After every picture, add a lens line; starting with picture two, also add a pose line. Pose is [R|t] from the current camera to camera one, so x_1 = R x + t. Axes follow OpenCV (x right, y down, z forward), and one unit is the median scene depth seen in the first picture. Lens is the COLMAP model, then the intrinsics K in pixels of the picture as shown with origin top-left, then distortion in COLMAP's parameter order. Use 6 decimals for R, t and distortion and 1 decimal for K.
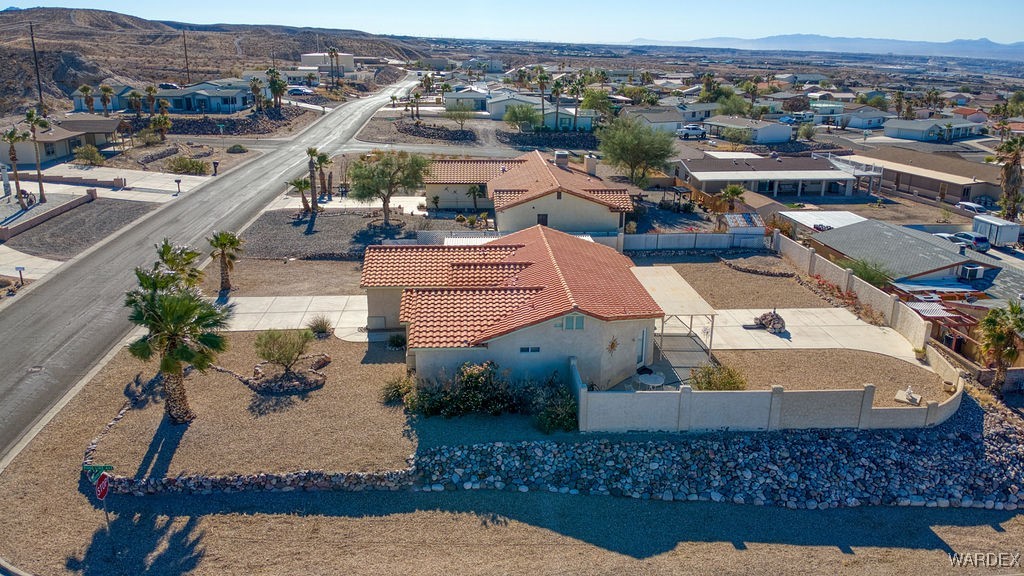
lens RADIAL K [[743.7, 0, 514.5], [0, 743.7, 291.3], [0, 0, 1]] dist [0.110201, -0.211629]
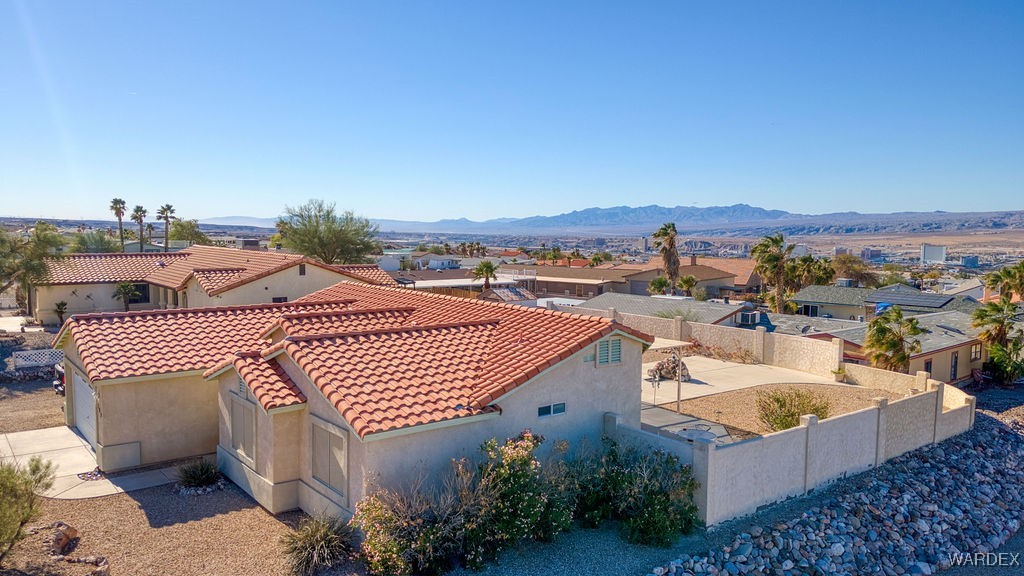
lens RADIAL K [[747.5, 0, 515.1], [0, 747.5, 284.1], [0, 0, 1]] dist [0.098723, -0.199287]
pose [[0.820392, -0.041398, 0.570301, -0.233455], [0.173748, 0.968265, -0.179654, 0.062093], [-0.544765, 0.246475, 0.801549, 0.403605]]
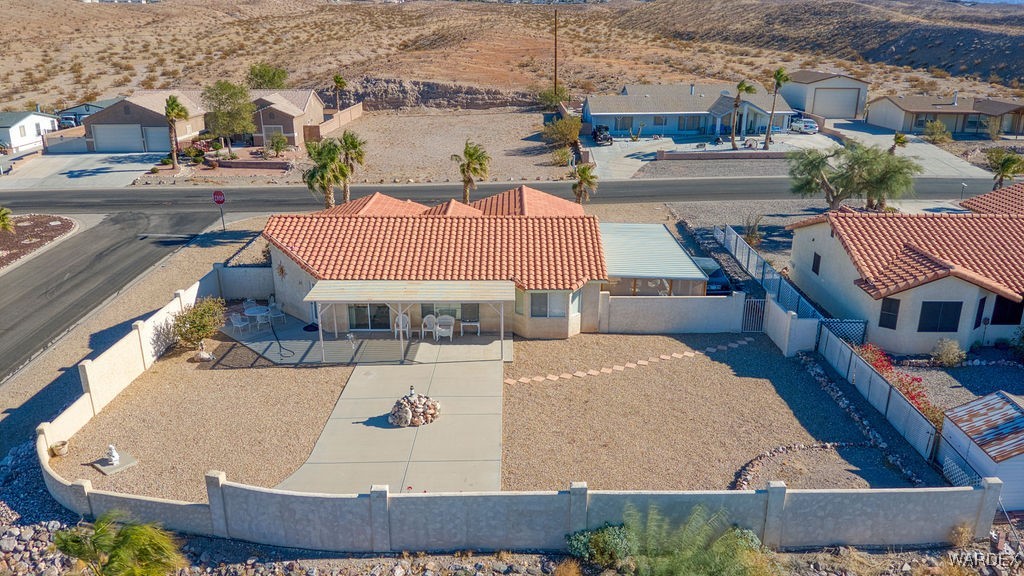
lens RADIAL K [[741.9, 0, 513.4], [0, 741.9, 286.2], [0, 0, 1]] dist [0.127995, -0.242550]
pose [[-0.066799, 0.307480, -0.949207, 0.835237], [-0.314473, 0.896357, 0.312491, -0.251385], [0.946913, 0.319374, 0.036819, 0.965479]]
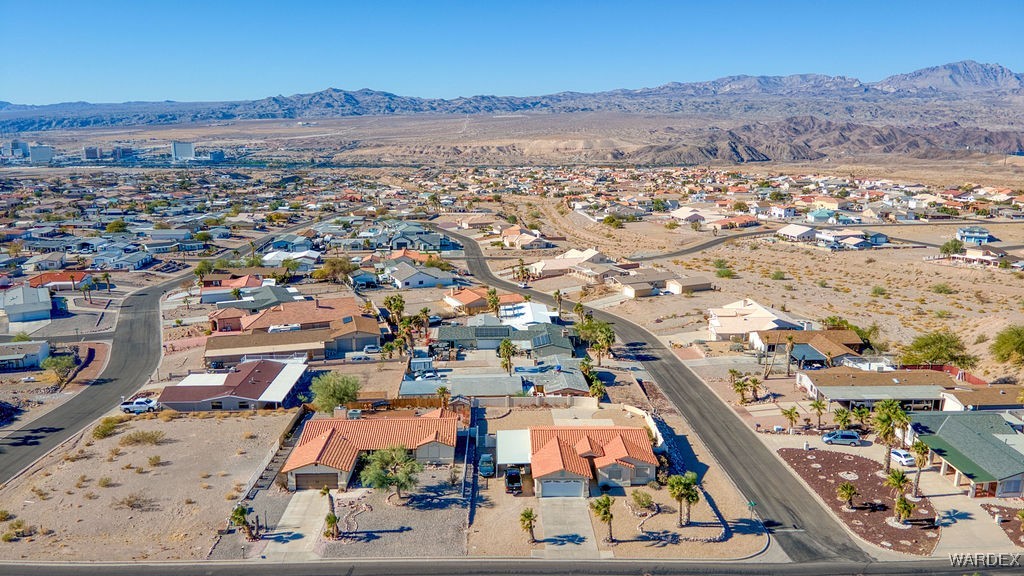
lens RADIAL K [[743.7, 0, 514.5], [0, 743.7, 291.3], [0, 0, 1]] dist [0.110201, -0.211629]
pose [[0.031564, -0.227837, 0.973188, -2.058394], [0.310109, 0.927855, 0.207166, -0.963794], [-0.950177, 0.295255, 0.099941, 0.752330]]
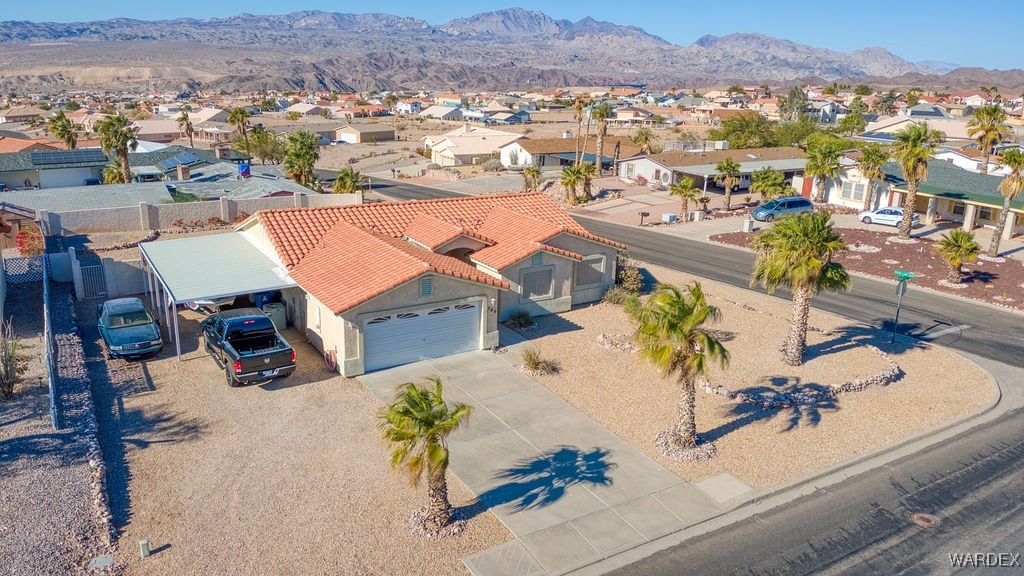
lens RADIAL K [[743.7, 0, 514.5], [0, 743.7, 291.3], [0, 0, 1]] dist [0.110201, -0.211629]
pose [[-0.475619, -0.271836, 0.836595, -0.748727], [0.246137, 0.871937, 0.423252, -0.283399], [-0.844514, 0.407224, -0.347801, 1.134133]]
